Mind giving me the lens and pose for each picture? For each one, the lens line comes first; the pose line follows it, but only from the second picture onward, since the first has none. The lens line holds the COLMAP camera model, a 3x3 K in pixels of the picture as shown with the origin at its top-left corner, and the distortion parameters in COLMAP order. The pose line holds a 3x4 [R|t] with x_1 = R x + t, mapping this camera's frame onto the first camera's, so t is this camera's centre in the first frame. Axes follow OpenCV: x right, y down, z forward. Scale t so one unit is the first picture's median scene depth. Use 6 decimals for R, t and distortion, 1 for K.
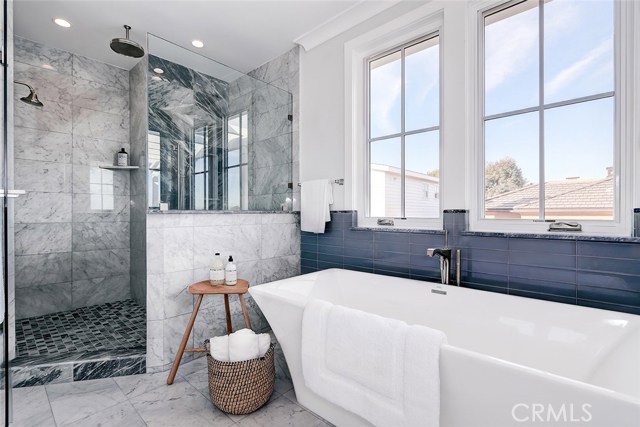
lens RADIAL K [[295.0, 0, 320.0], [0, 295.0, 213.5], [0, 0, 1]] dist [-0.001043, -0.000461]
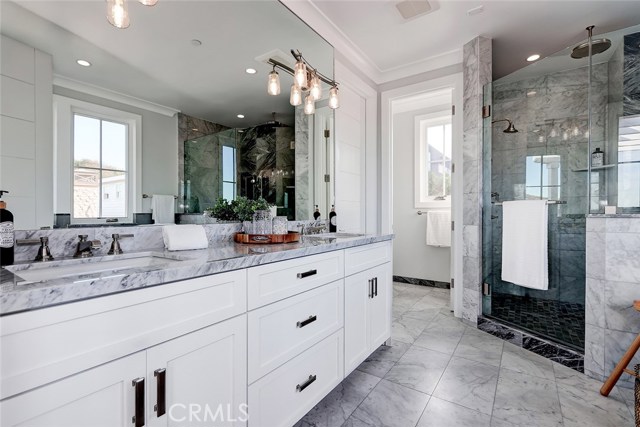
lens RADIAL K [[295.0, 0, 320.0], [0, 295.0, 213.5], [0, 0, 1]] dist [-0.001043, -0.000461]
pose [[0.142387, 0.005300, -0.989797, 0.286581], [-0.006149, 0.999971, 0.004470, -0.010980], [0.989792, 0.005450, 0.142415, -0.051527]]
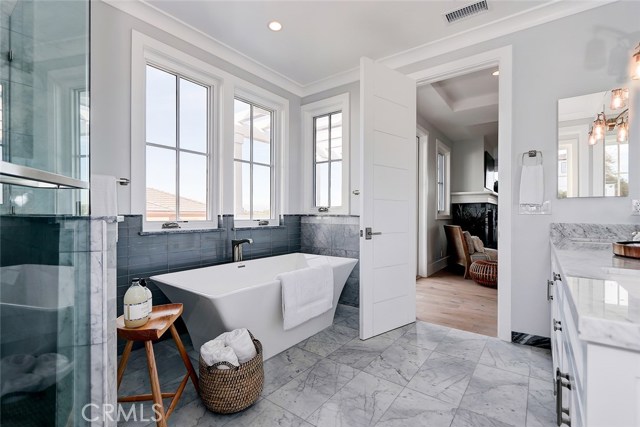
lens RADIAL K [[295.0, 0, 320.0], [0, 295.0, 213.5], [0, 0, 1]] dist [-0.001043, -0.000461]
pose [[-0.092359, -0.000585, 0.995726, -0.473907], [0.002236, 0.999997, 0.000795, -0.007365], [-0.995723, 0.002300, -0.092358, 0.279491]]
